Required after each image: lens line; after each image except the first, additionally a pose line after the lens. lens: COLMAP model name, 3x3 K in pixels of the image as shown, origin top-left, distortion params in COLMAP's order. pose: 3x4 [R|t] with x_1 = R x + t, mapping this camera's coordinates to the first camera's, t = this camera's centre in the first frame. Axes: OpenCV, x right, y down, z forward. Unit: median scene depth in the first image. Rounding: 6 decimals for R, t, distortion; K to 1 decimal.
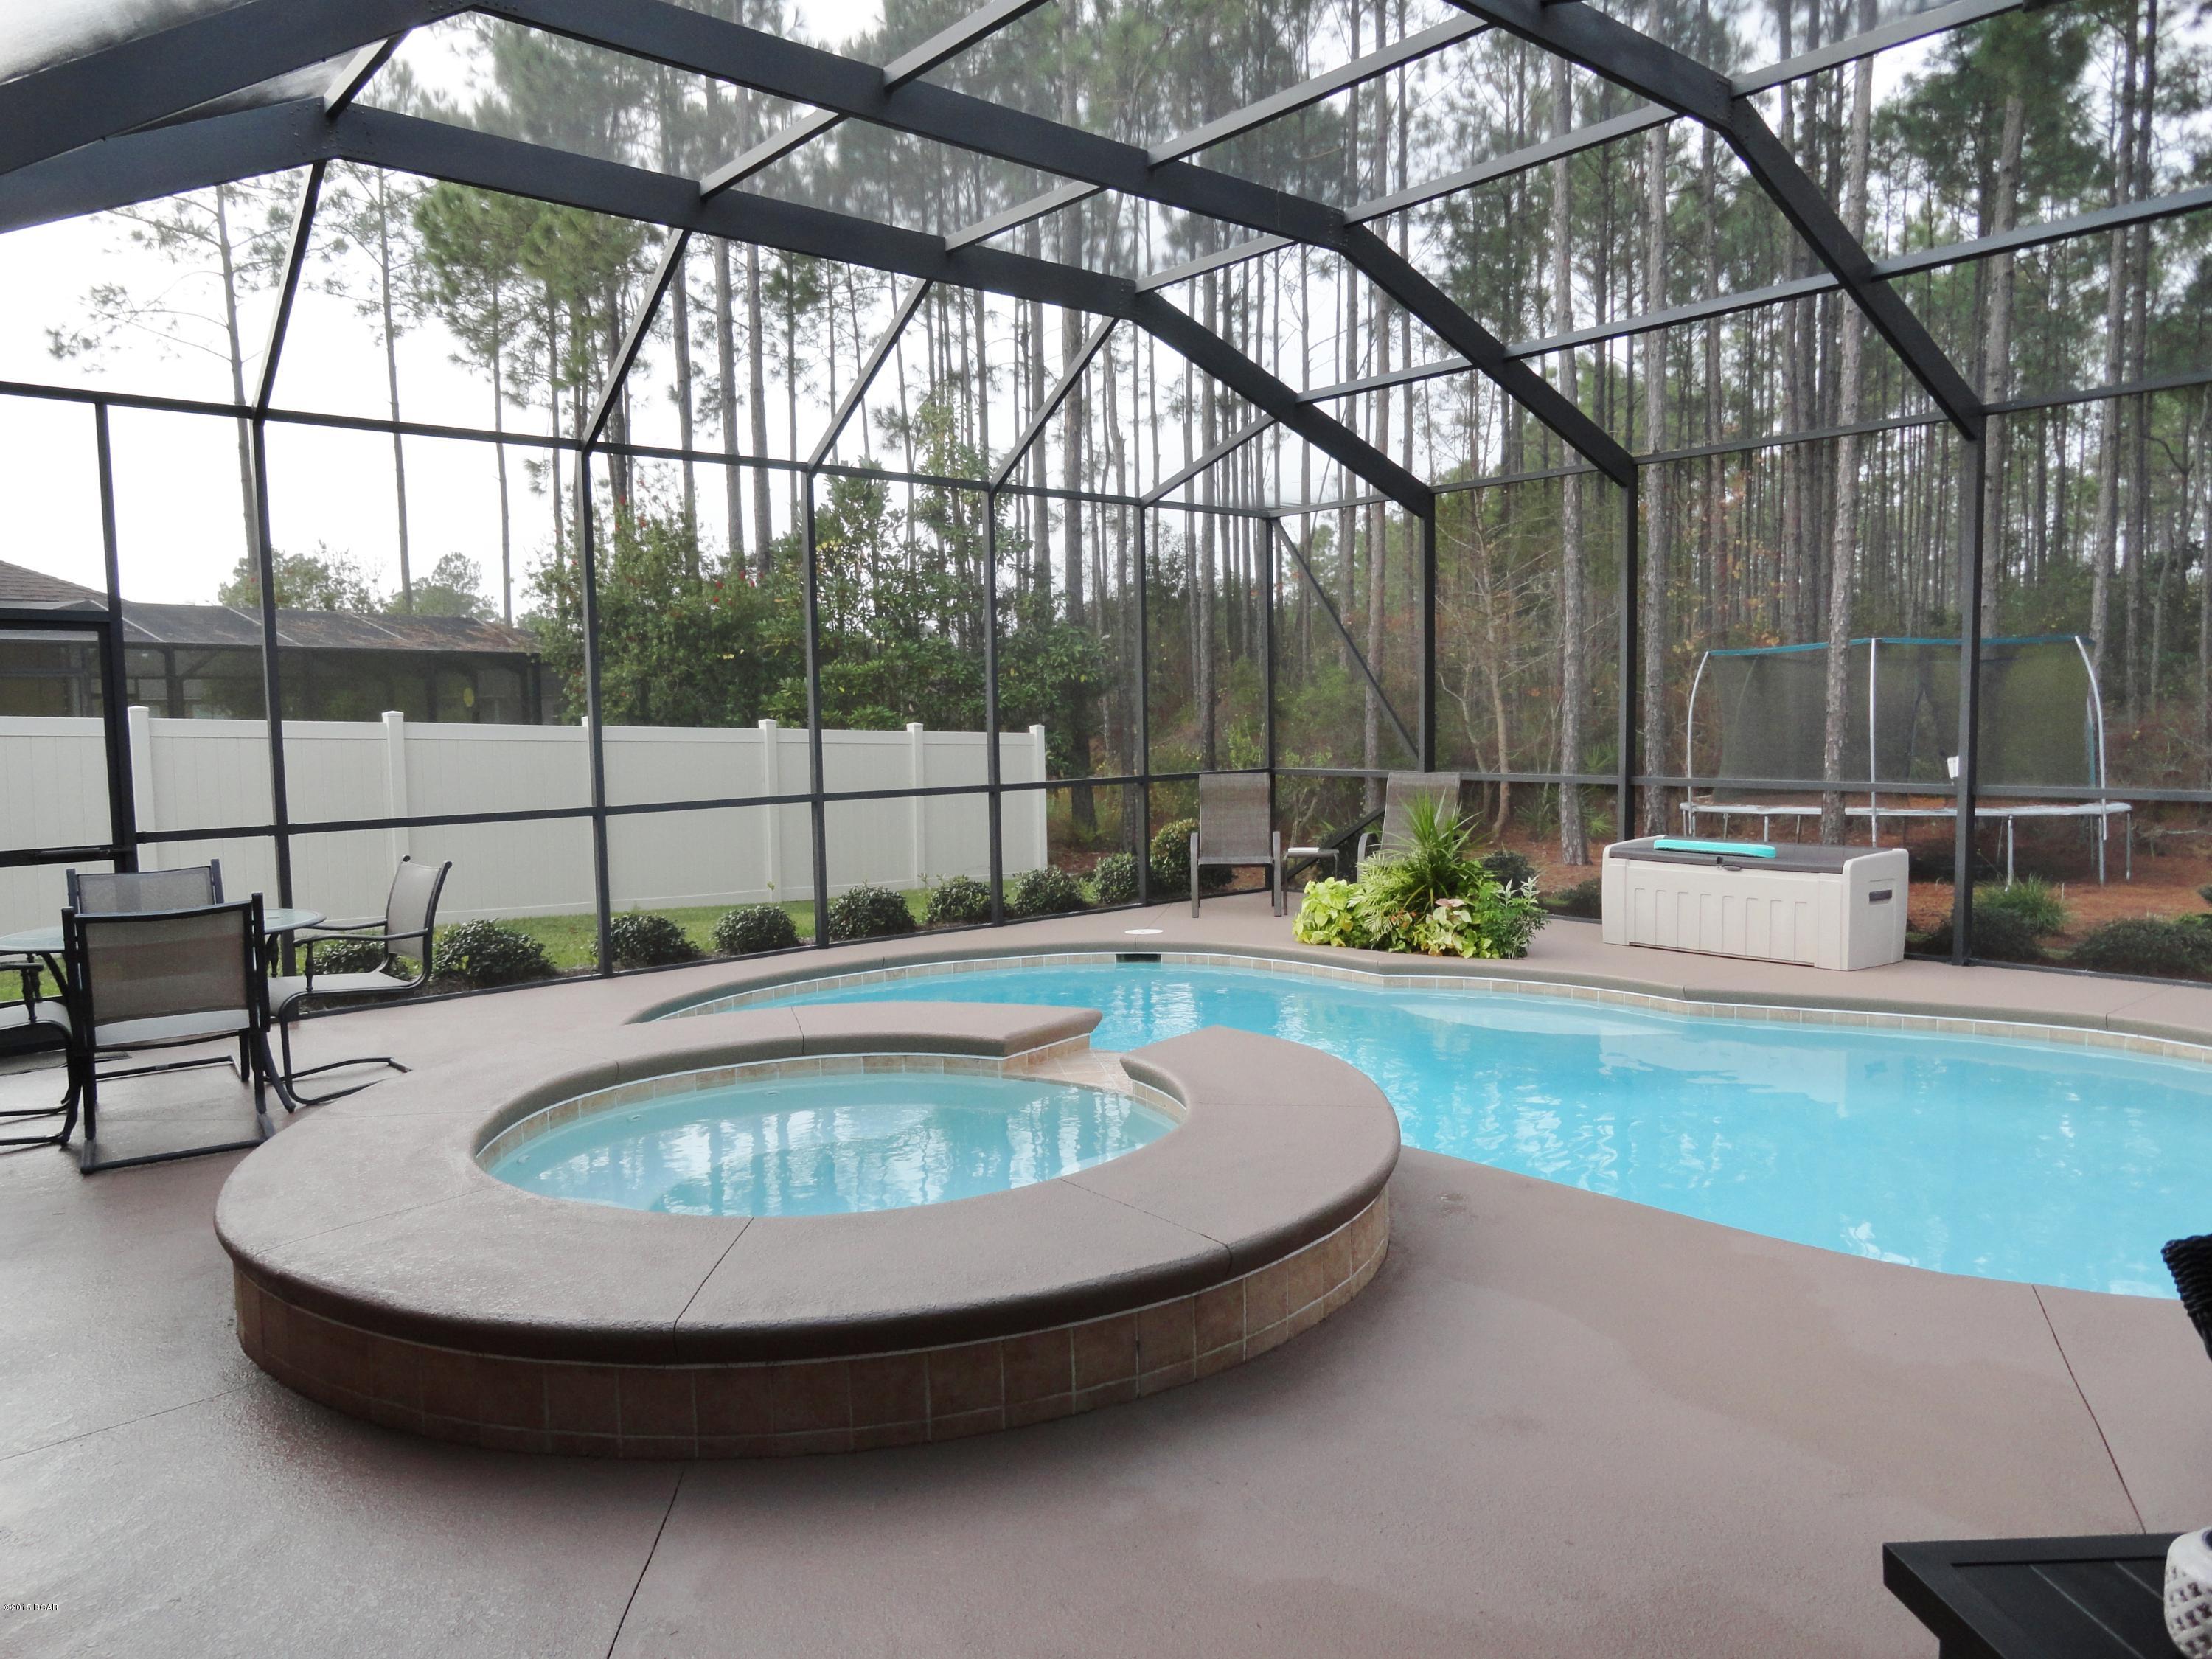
lens RADIAL K [[1511.3, 0, 1106.0], [0, 1511.3, 829.5], [0, 0, 1]] dist [-0.002979, 0.004291]
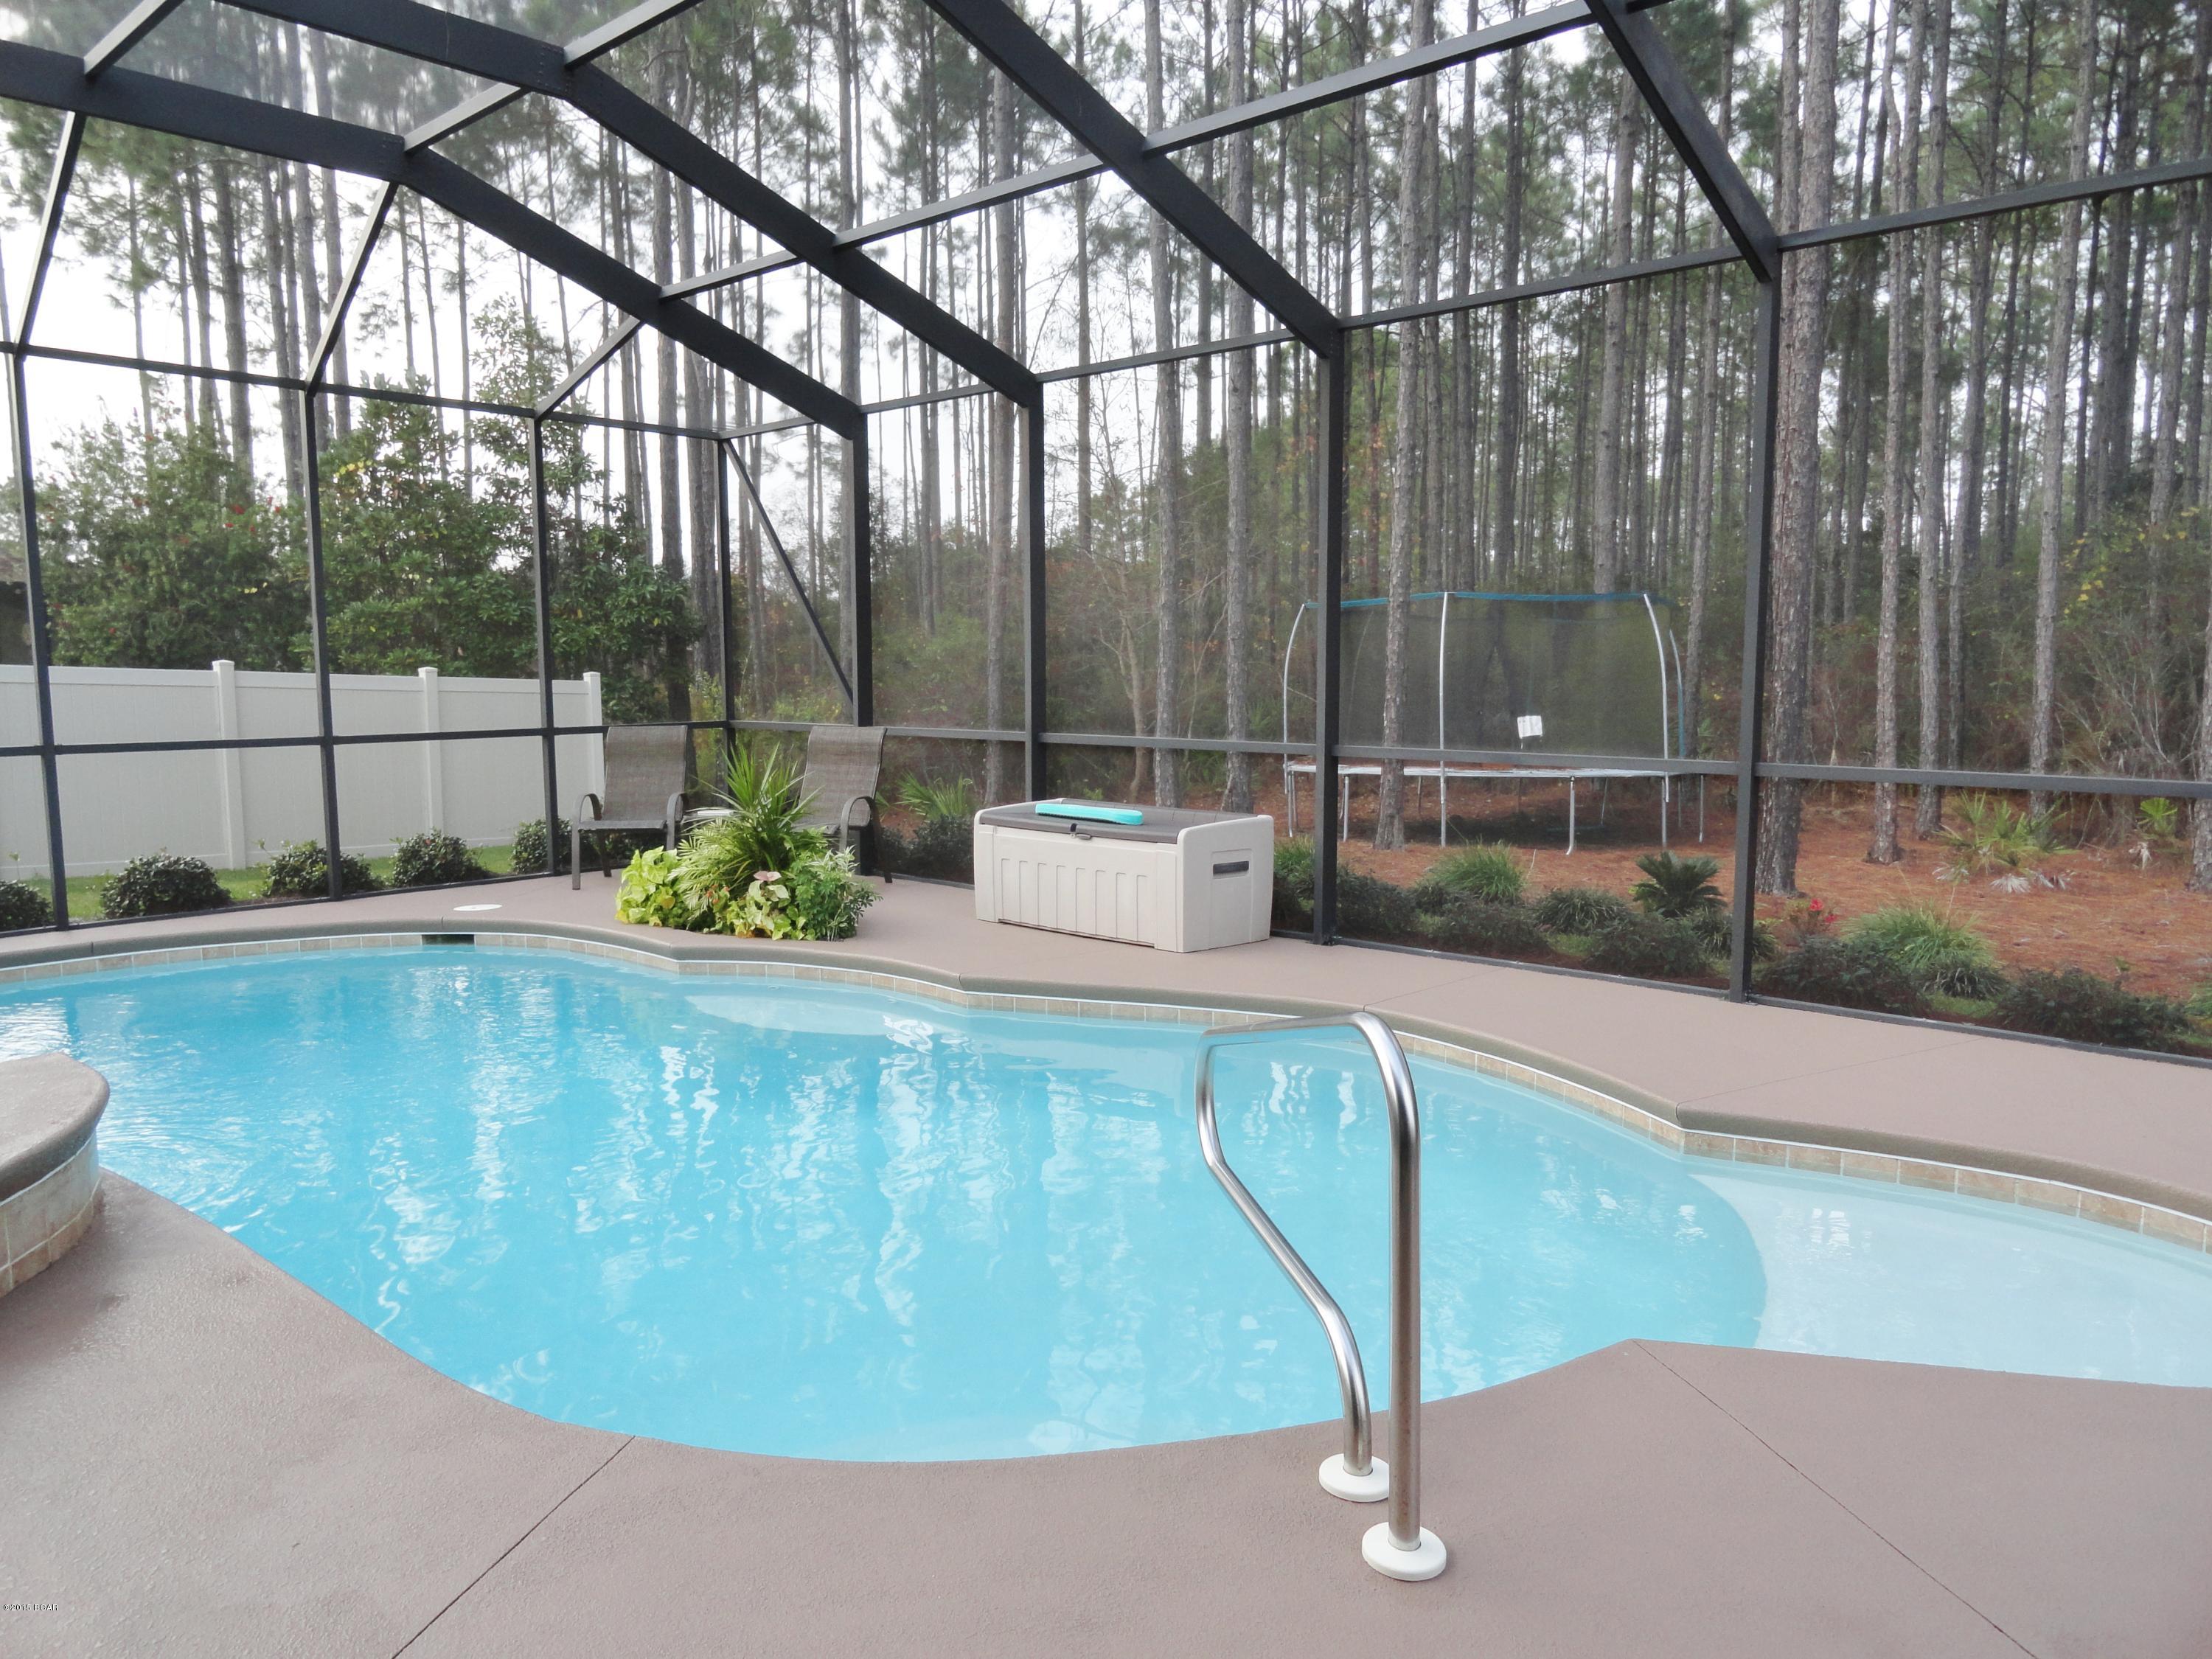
lens RADIAL K [[1511.3, 0, 1106.0], [0, 1511.3, 829.5], [0, 0, 1]] dist [-0.002979, 0.004291]
pose [[0.992794, 0.000876, 0.119830, 0.290333], [-0.004466, 0.999549, 0.029690, -0.004531], [-0.119750, -0.030011, 0.992350, 0.105855]]
